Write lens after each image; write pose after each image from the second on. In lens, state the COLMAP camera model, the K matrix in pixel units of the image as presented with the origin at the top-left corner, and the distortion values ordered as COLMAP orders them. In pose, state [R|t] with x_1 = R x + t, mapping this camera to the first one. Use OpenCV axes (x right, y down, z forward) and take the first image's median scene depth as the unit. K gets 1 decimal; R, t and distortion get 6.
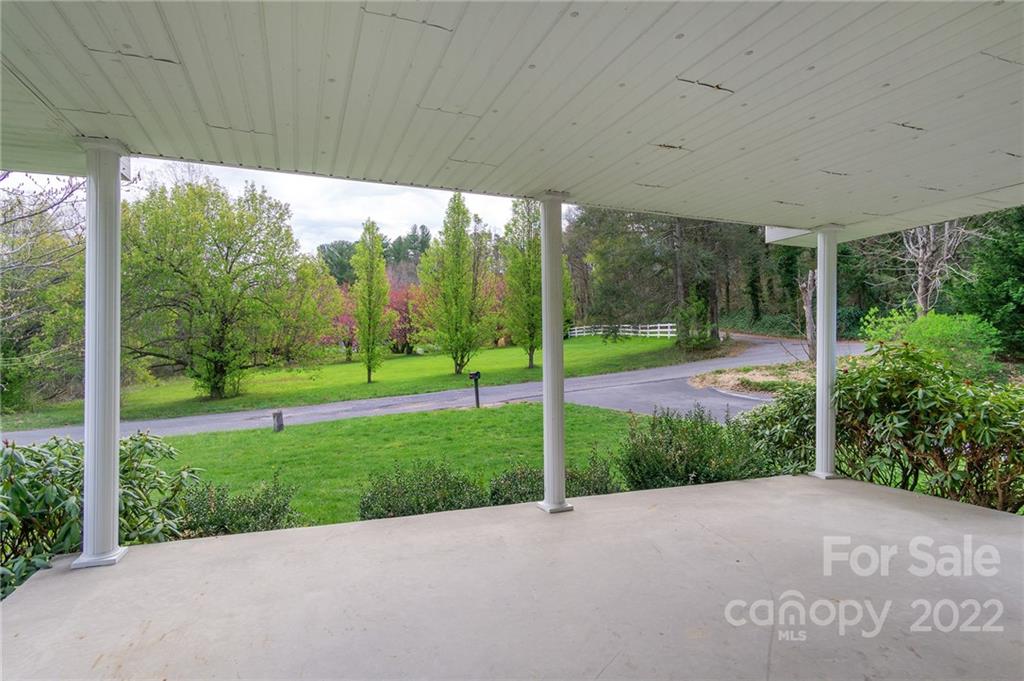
lens RADIAL K [[555.7, 0, 511.9], [0, 555.7, 342.0], [0, 0, 1]] dist [0.005835, 0.001366]
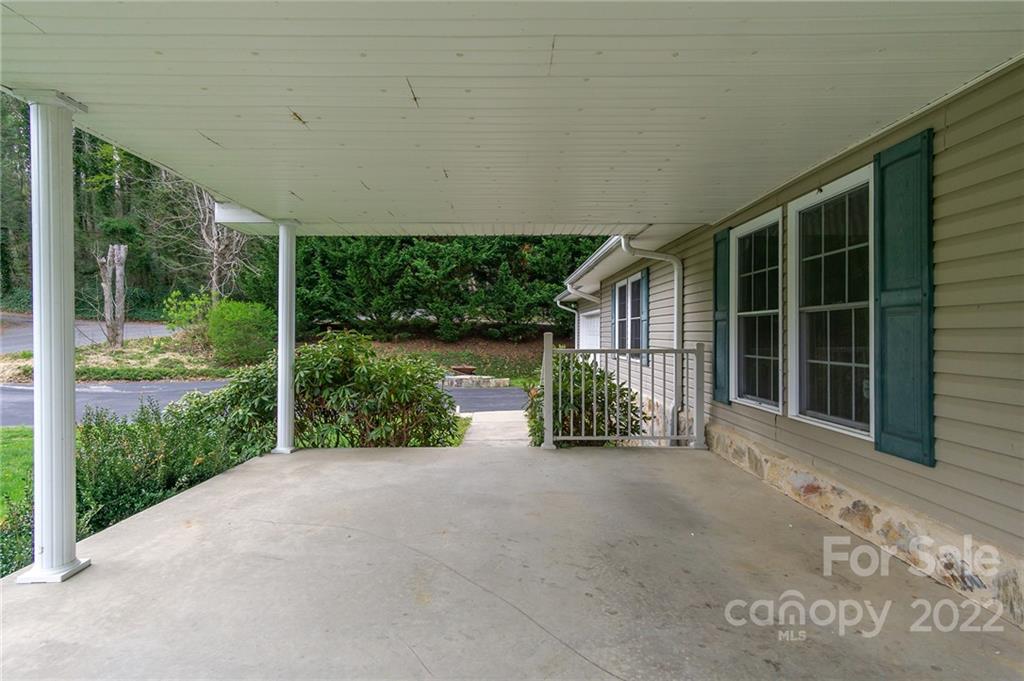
lens RADIAL K [[543.3, 0, 511.7], [0, 543.3, 331.1], [0, 0, 1]] dist [0.004699, 0.001921]
pose [[0.359659, 0.006591, 0.933061, -0.081780], [-0.020450, 0.999791, 0.000820, -0.000712], [-0.932860, -0.019376, 0.359718, 0.063332]]
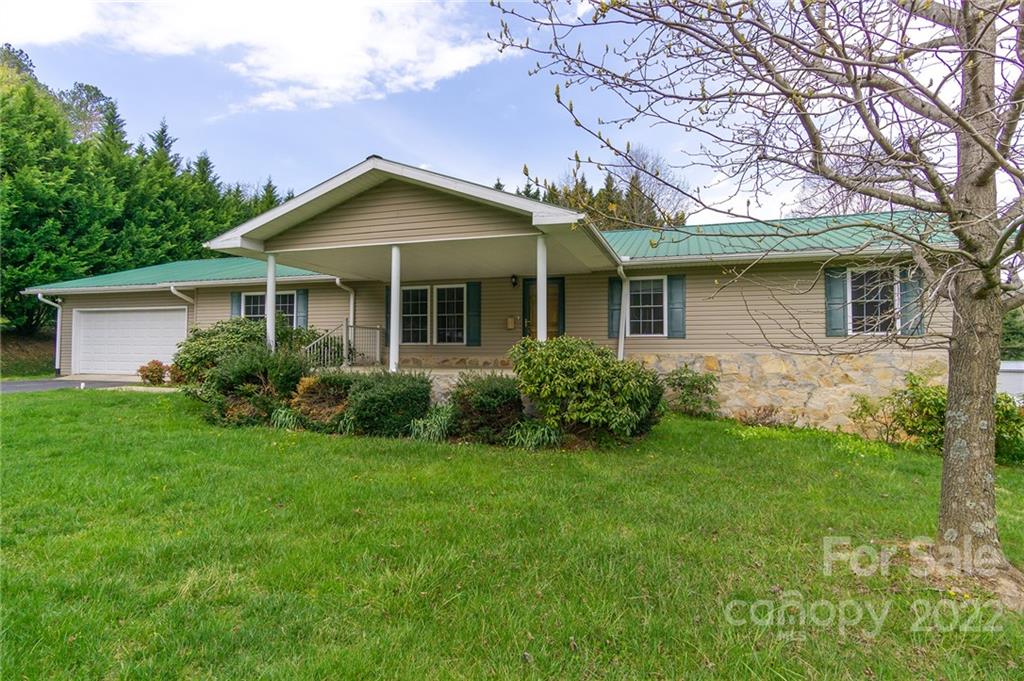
lens RADIAL K [[541.5, 0, 512.0], [0, 541.5, 340.5], [0, 0, 1]] dist [0.006749, 0.001754]
pose [[-0.772463, 0.013195, 0.634922, -0.447222], [-0.015566, 0.999090, -0.039701, 0.059121], [-0.634869, -0.040551, -0.771555, 0.605735]]
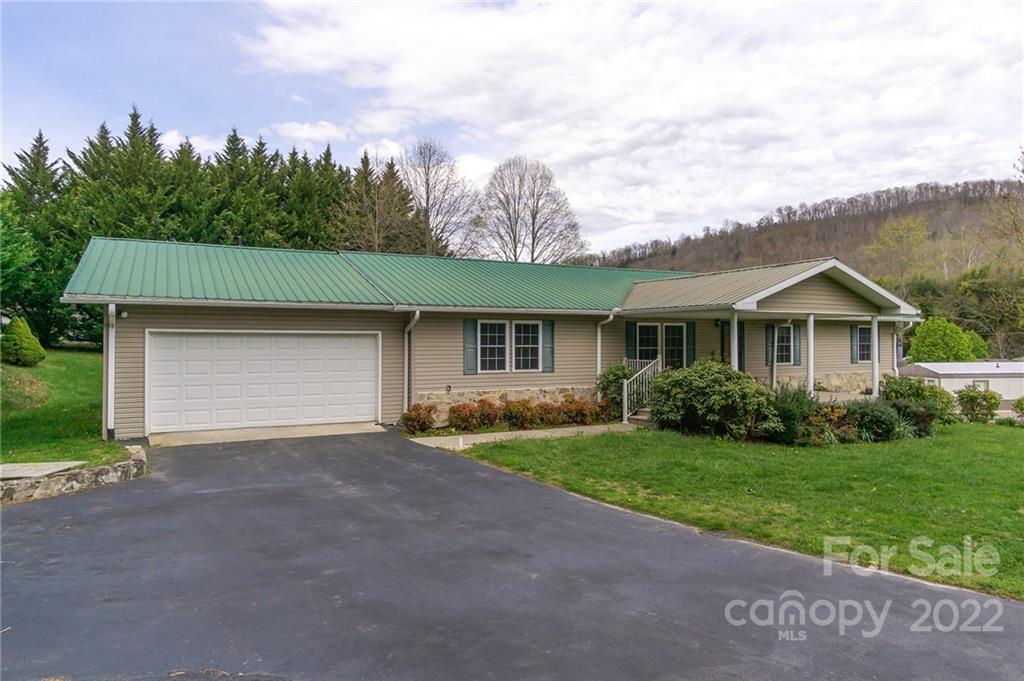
lens RADIAL K [[657.8, 0, 515.9], [0, 657.8, 338.7], [0, 0, 1]] dist [0.008178, 0.001825]
pose [[-0.992834, 0.001538, -0.119492, 0.590538], [0.004291, 0.999731, -0.022785, -0.002868], [0.119425, -0.023134, -0.992574, 1.198616]]
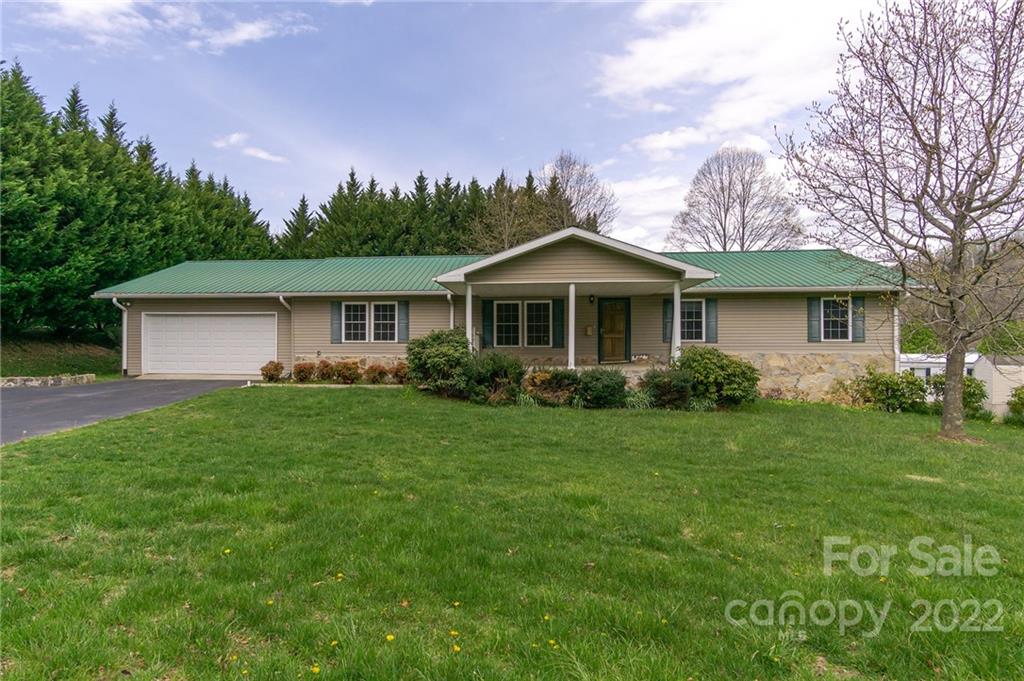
lens RADIAL K [[611.1, 0, 475.0], [0, 611.1, 342.6], [0, 0, 1]] dist [0.005716, 0.001380]
pose [[-0.890477, 0.002519, 0.455022, -0.286497], [-0.007681, 0.999759, -0.020566, 0.051387], [-0.454964, -0.021808, -0.890243, 1.164181]]
